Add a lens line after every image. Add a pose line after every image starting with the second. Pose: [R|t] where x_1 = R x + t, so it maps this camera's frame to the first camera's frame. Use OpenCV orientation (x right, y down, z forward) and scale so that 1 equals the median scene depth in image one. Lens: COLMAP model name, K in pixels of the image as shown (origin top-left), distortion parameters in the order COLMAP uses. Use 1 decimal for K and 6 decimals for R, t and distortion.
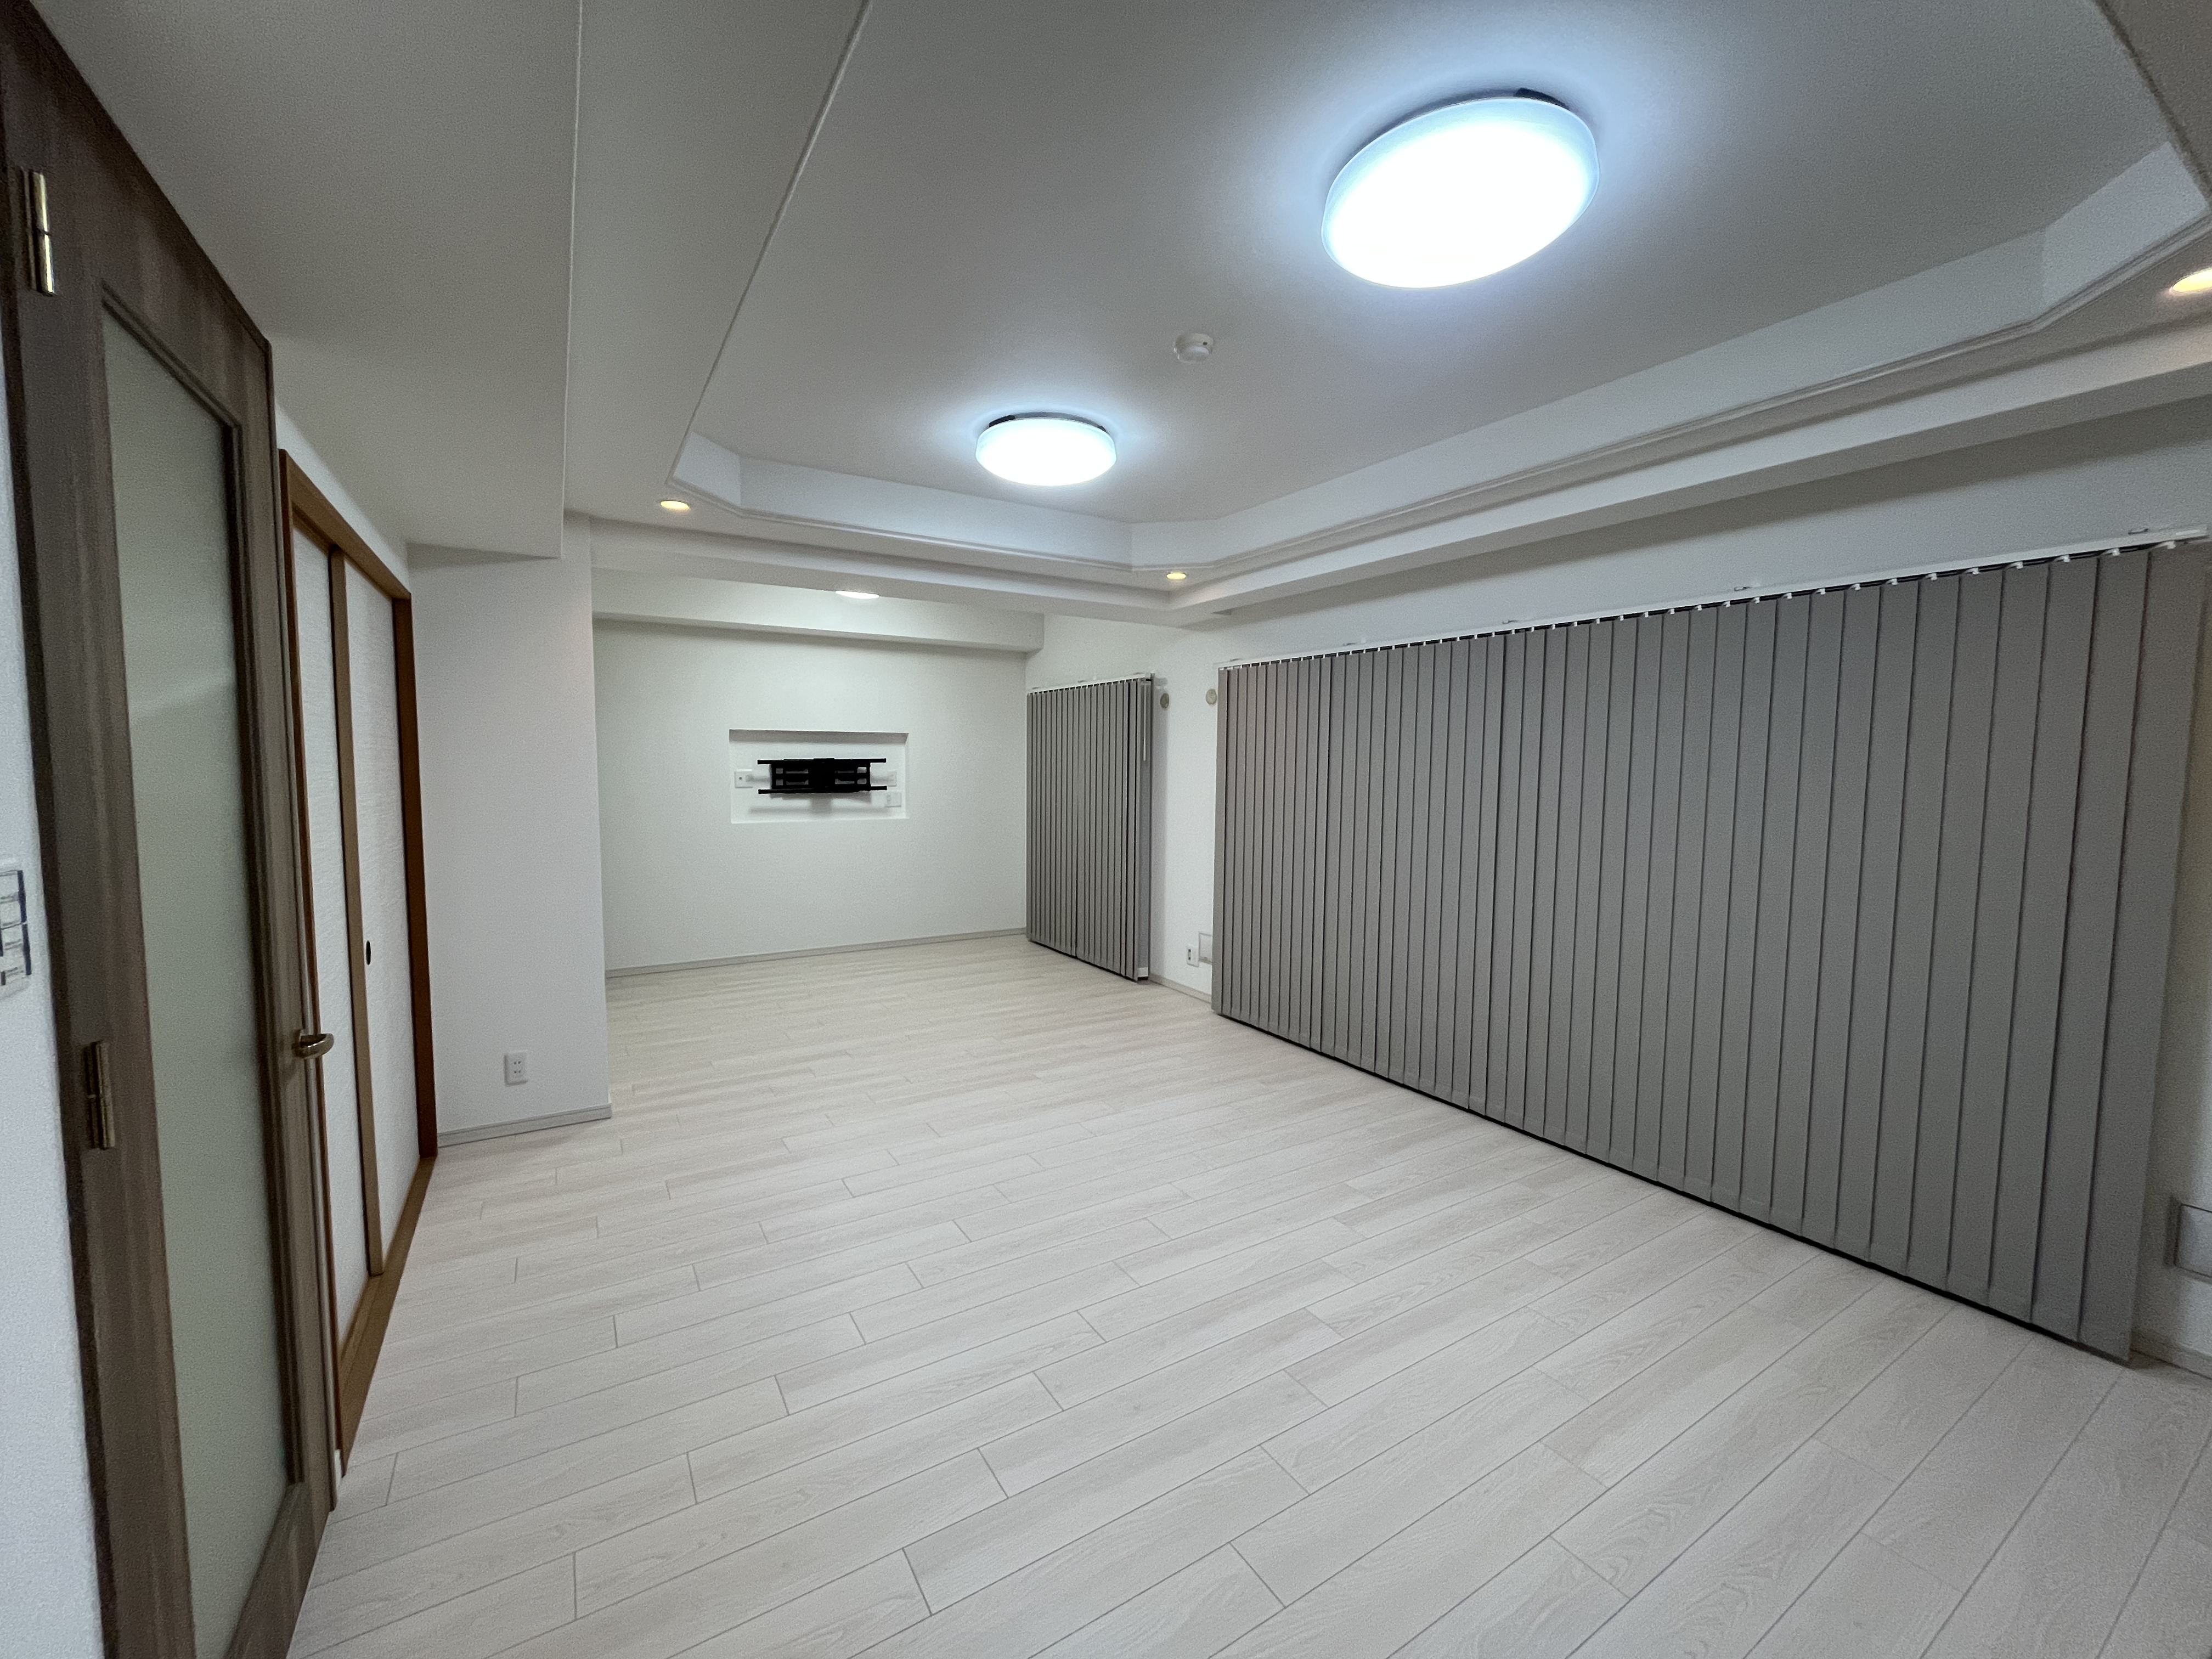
lens RADIAL K [[885.5, 0, 1099.9], [0, 885.5, 822.9], [0, 0, 1]] dist [-0.000502, -0.002782]
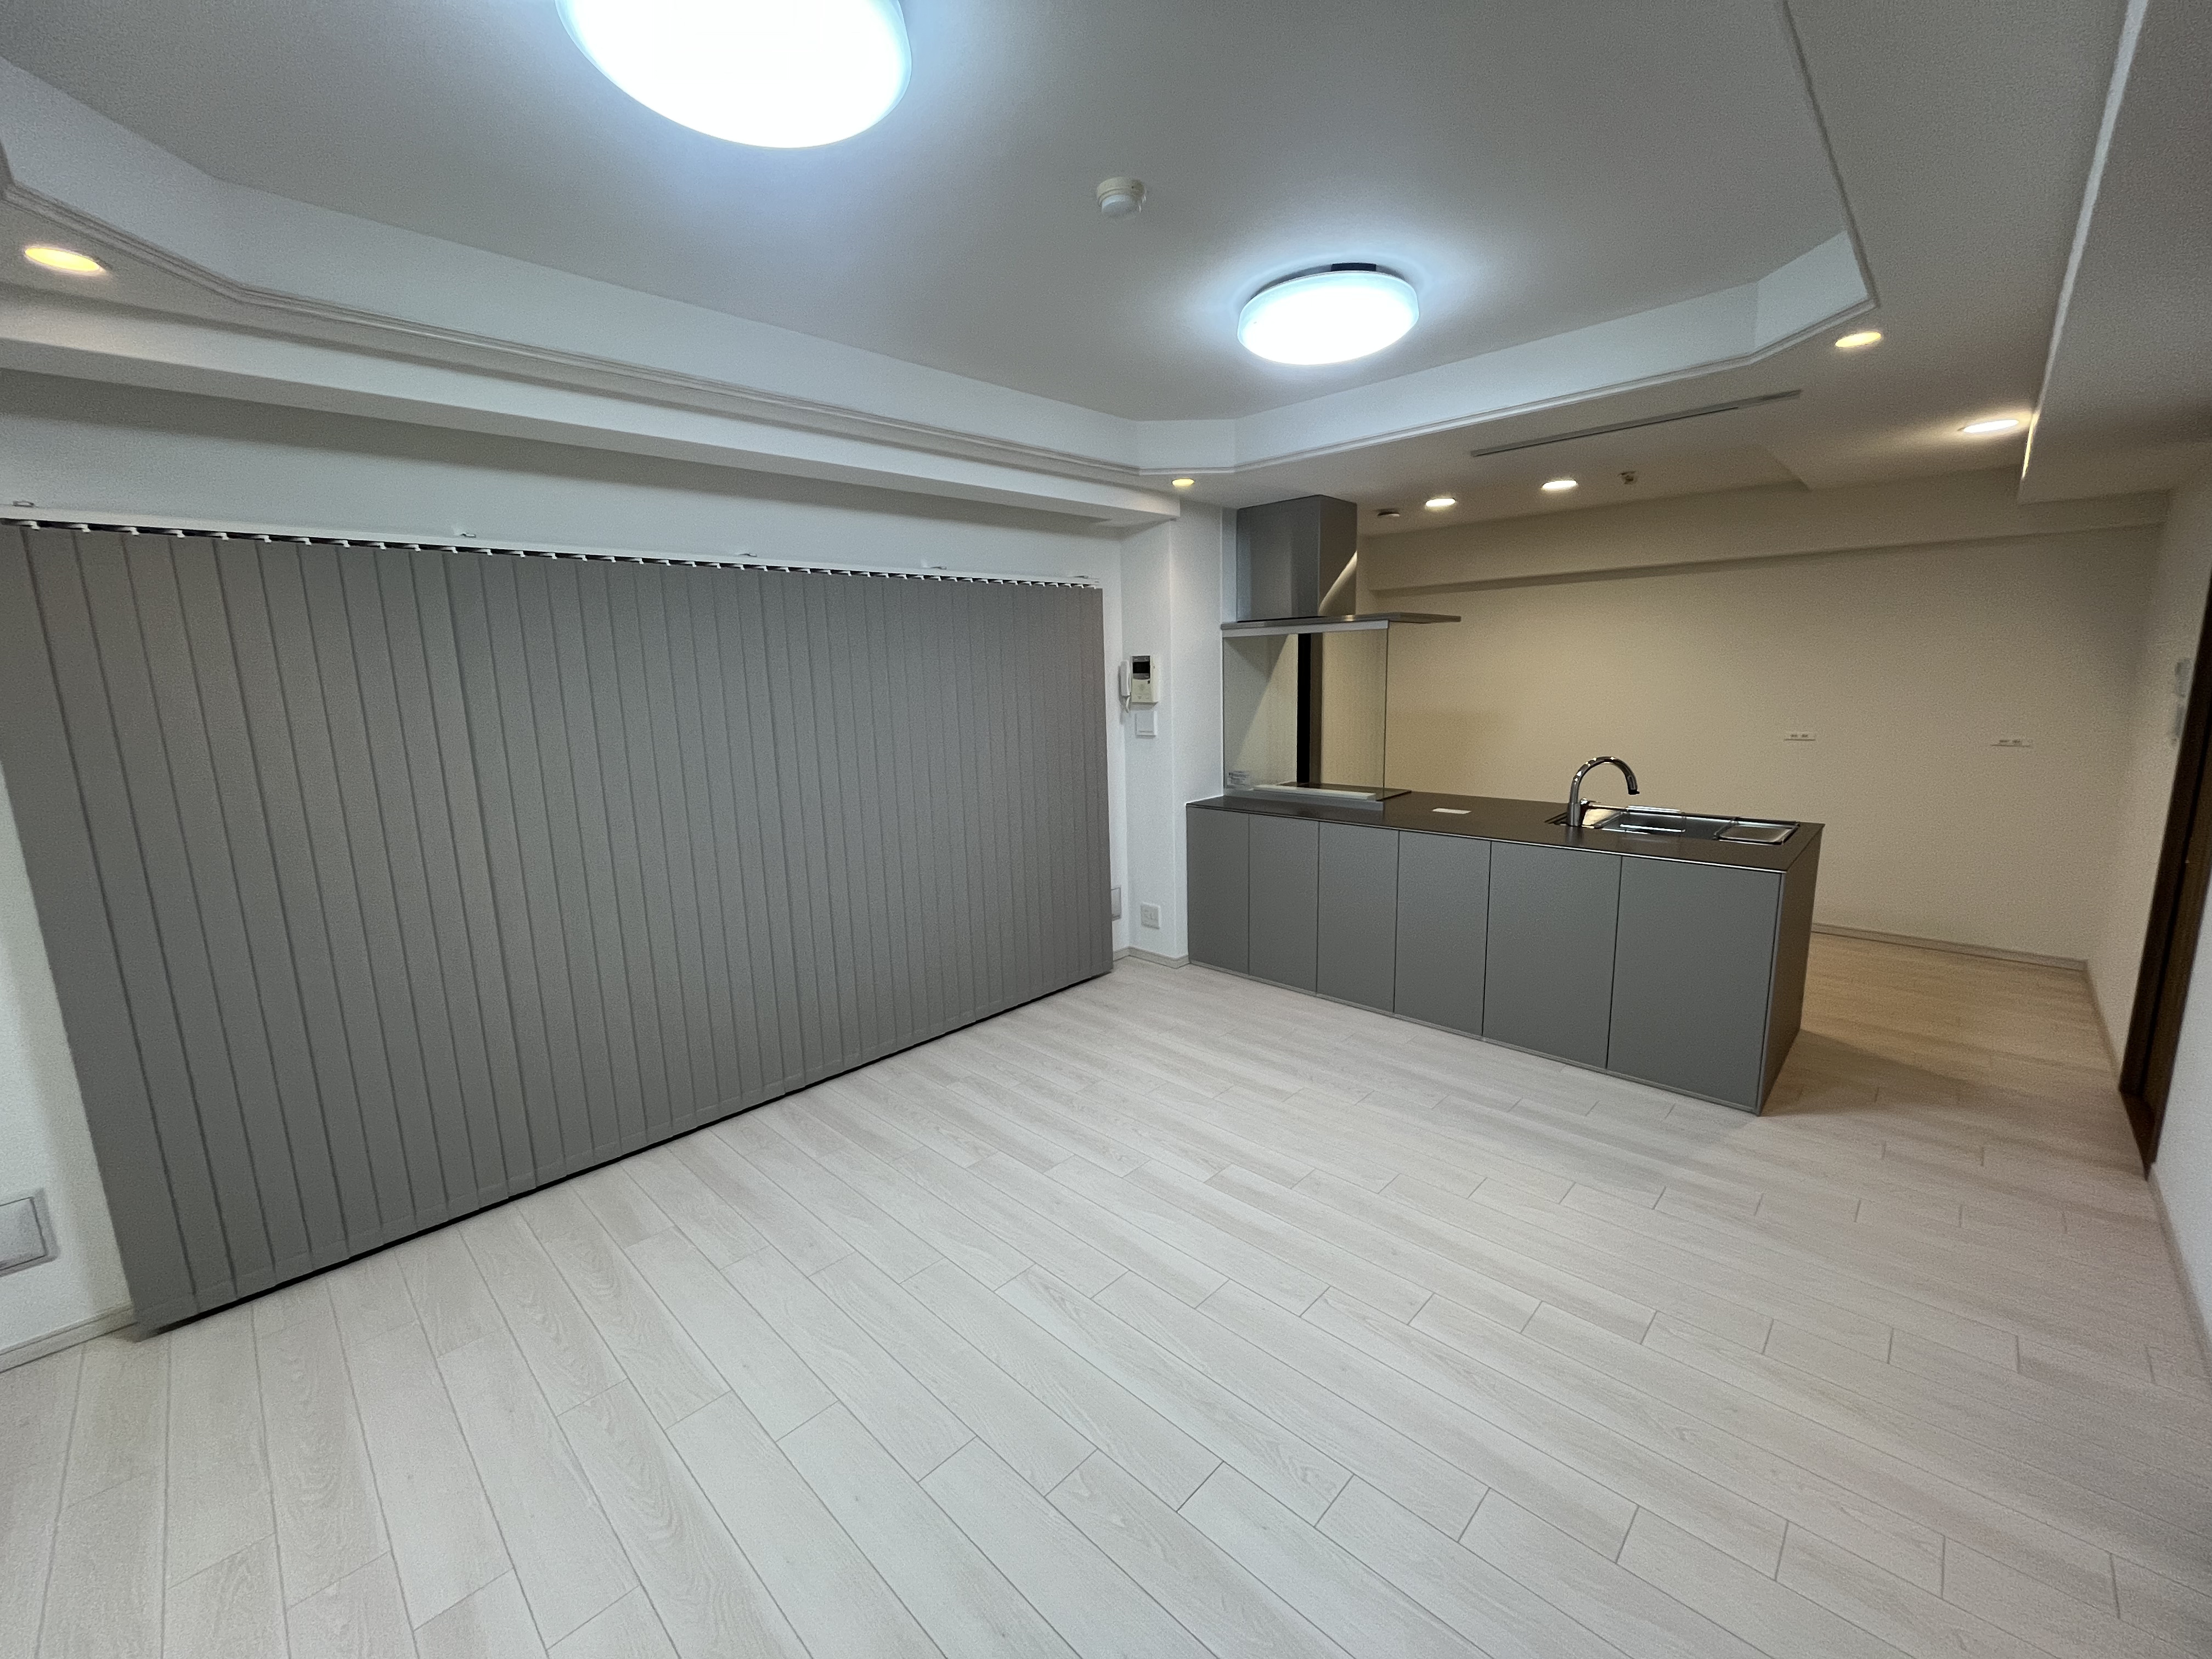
lens RADIAL K [[888.8, 0, 1101.9], [0, 888.8, 819.8], [0, 0, 1]] dist [-0.001630, -0.000455]
pose [[-0.245087, -0.166705, 0.955061, -0.357249], [0.094003, 0.976378, 0.194549, -0.073173], [-0.964933, 0.137460, -0.223627, 0.612783]]
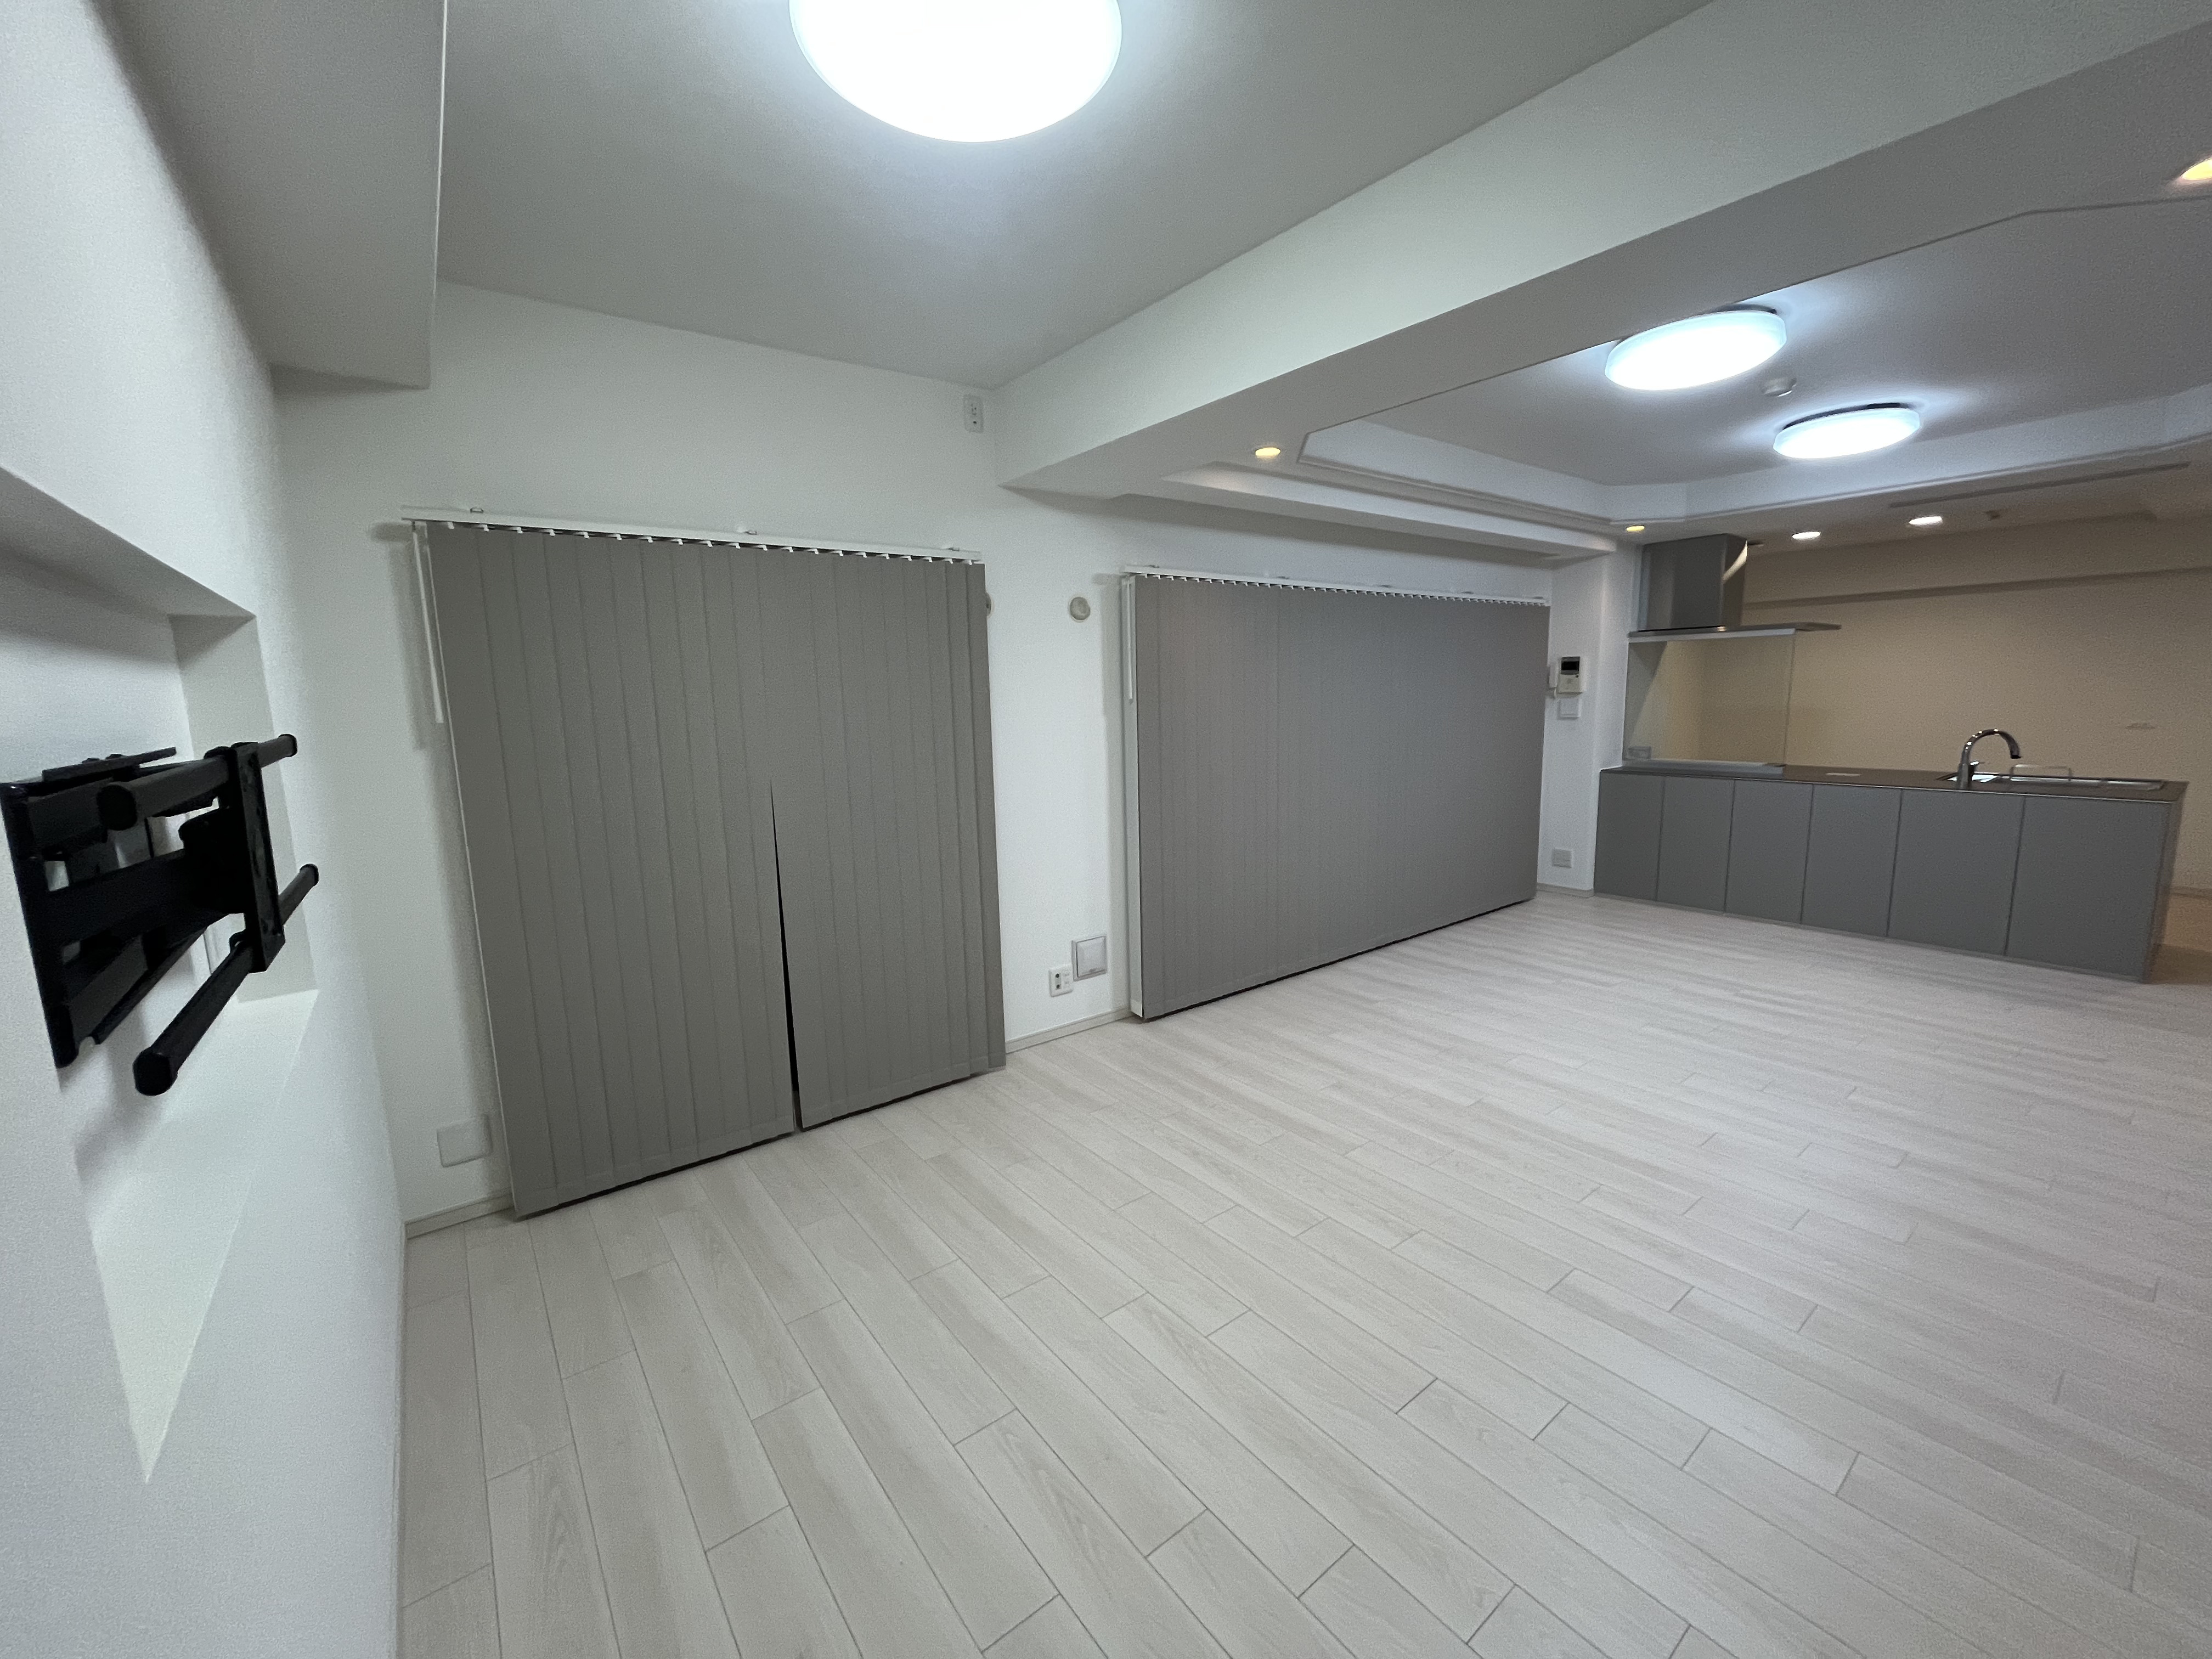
lens RADIAL K [[884.7, 0, 1088.1], [0, 884.7, 822.2], [0, 0, 1]] dist [-0.009730, 0.000293]
pose [[-0.088035, -0.153408, 0.984234, -0.613263], [0.095581, 0.982210, 0.161642, -0.091341], [-0.991521, 0.108305, -0.071806, 1.090793]]
